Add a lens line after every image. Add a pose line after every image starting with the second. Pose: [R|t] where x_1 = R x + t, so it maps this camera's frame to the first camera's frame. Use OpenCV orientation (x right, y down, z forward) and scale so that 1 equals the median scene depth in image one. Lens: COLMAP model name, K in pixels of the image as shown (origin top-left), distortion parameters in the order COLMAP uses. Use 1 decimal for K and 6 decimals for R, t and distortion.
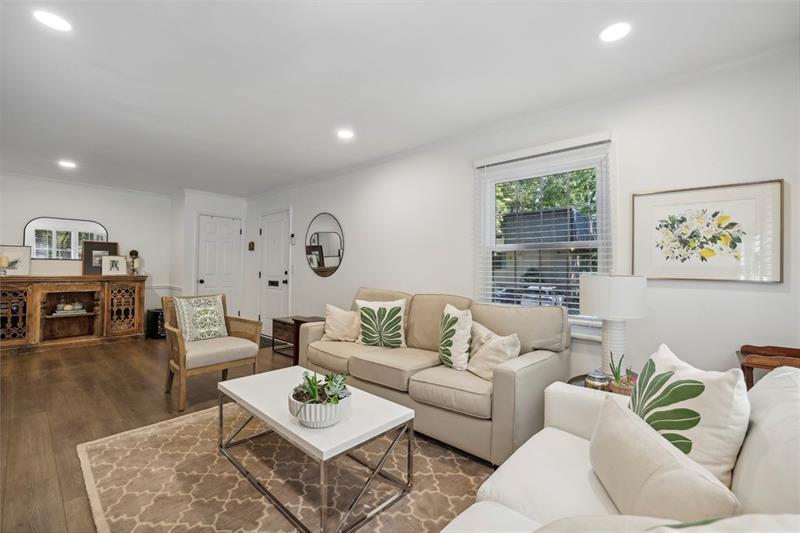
lens RADIAL K [[338.1, 0, 377.3], [0, 338.1, 264.5], [0, 0, 1]] dist [-0.000052, 0.005015]
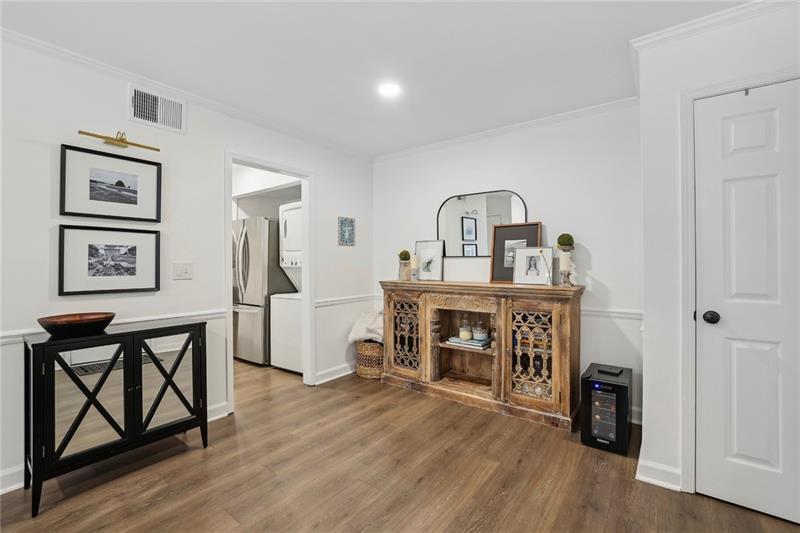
lens RADIAL K [[346.7, 0, 398.3], [0, 346.7, 259.1], [0, 0, 1]] dist [-0.039901, 0.019798]
pose [[0.115734, -0.022933, -0.993015, -0.283382], [0.017048, 0.999632, -0.021099, 0.000294], [0.993134, -0.014487, 0.116082, 0.775284]]
